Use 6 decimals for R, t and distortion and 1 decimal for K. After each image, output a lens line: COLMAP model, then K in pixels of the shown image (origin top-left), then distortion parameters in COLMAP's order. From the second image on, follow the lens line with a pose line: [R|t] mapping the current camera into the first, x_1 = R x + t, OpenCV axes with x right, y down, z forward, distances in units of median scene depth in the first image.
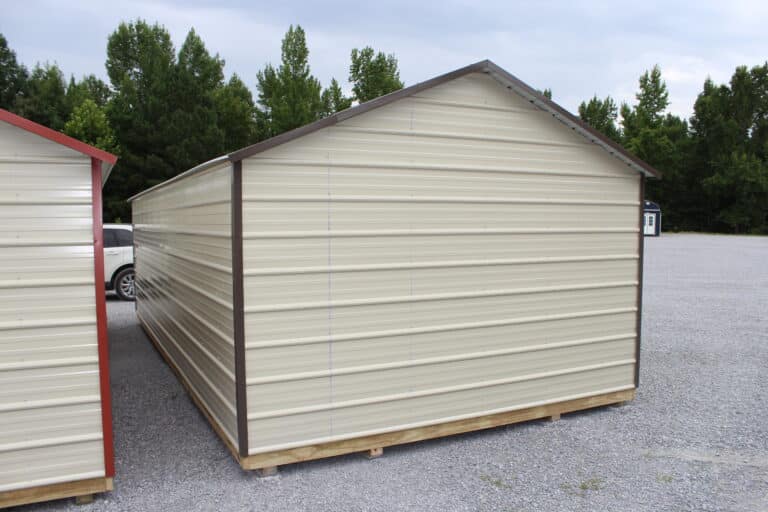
lens RADIAL K [[628.3, 0, 382.1], [0, 628.3, 272.5], [0, 0, 1]] dist [-0.074186, 0.006771]
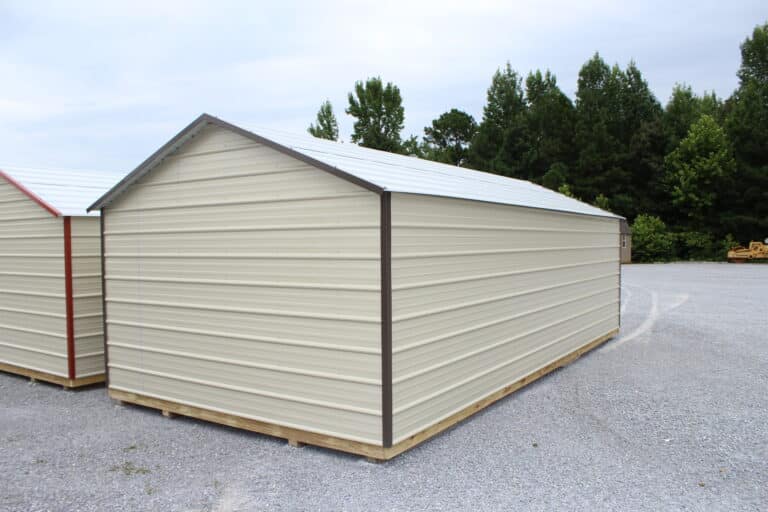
lens RADIAL K [[628.3, 0, 382.1], [0, 628.3, 272.5], [0, 0, 1]] dist [-0.074186, 0.006771]
pose [[0.498010, 0.041622, -0.866172, 1.131582], [-0.062624, 0.997966, 0.011950, -0.056758], [0.864907, 0.048292, 0.499603, 0.572978]]
